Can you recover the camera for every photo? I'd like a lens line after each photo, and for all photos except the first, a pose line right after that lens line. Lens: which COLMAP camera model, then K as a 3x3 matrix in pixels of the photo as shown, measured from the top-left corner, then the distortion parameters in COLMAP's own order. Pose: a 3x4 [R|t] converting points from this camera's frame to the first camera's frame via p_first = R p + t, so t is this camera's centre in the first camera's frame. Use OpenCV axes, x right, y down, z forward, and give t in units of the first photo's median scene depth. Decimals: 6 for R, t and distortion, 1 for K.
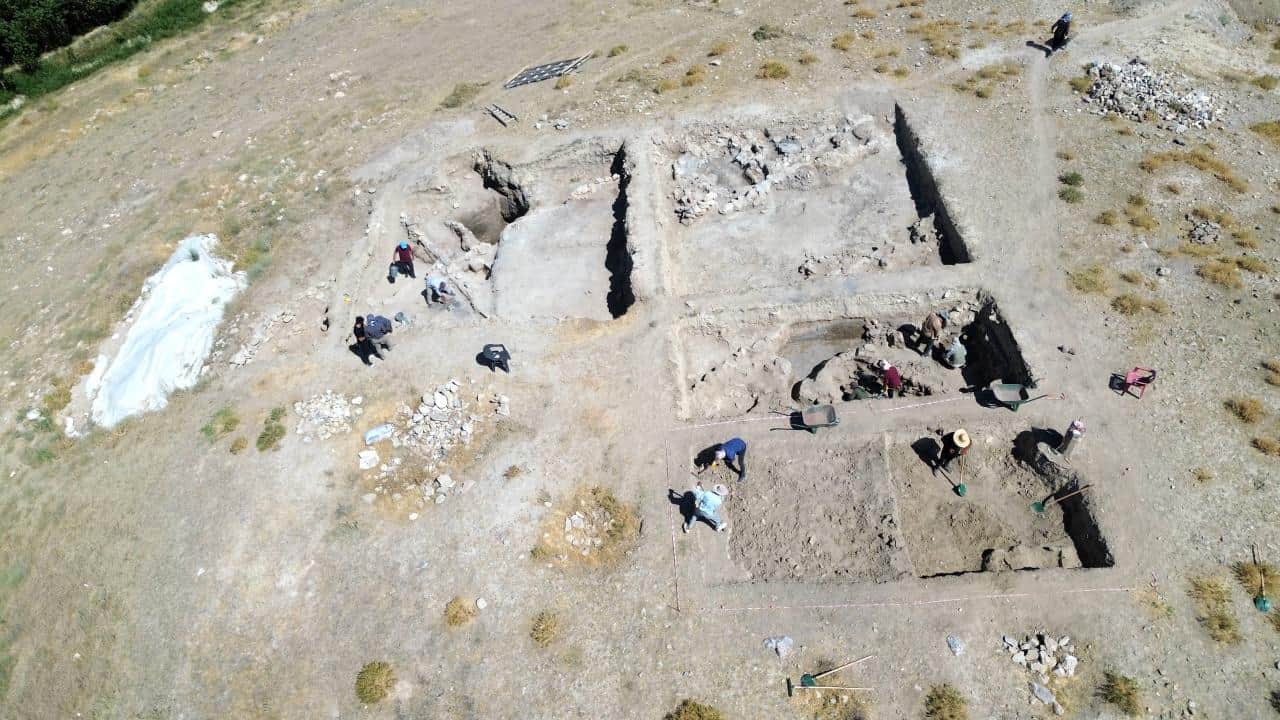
lens RADIAL K [[965.7, 0, 640.0], [0, 965.7, 360.0], [0, 0, 1]] dist [-0.000862, -0.000208]
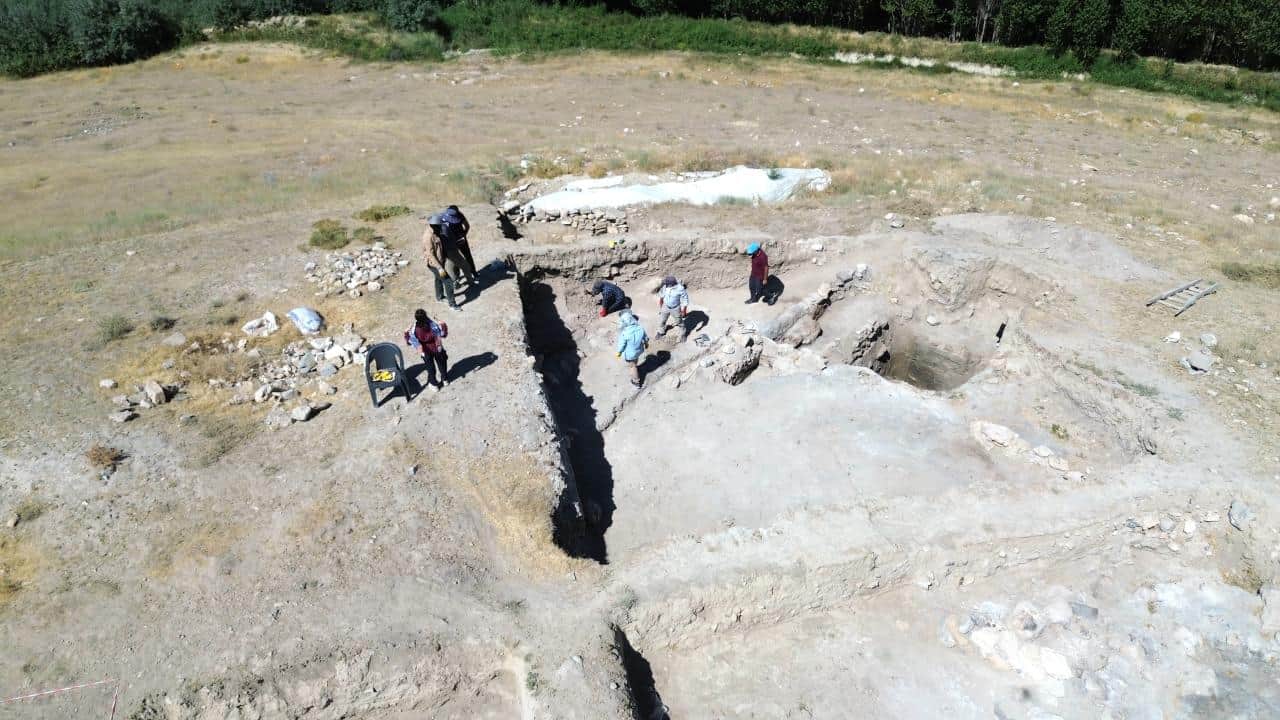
lens RADIAL K [[965.7, 0, 640.0], [0, 965.7, 360.0], [0, 0, 1]] dist [-0.000862, -0.000208]
pose [[0.191164, 0.644703, -0.740144, 0.186746], [-0.717850, 0.606101, 0.342539, -0.203320], [0.669439, 0.465831, 0.578665, 0.548004]]
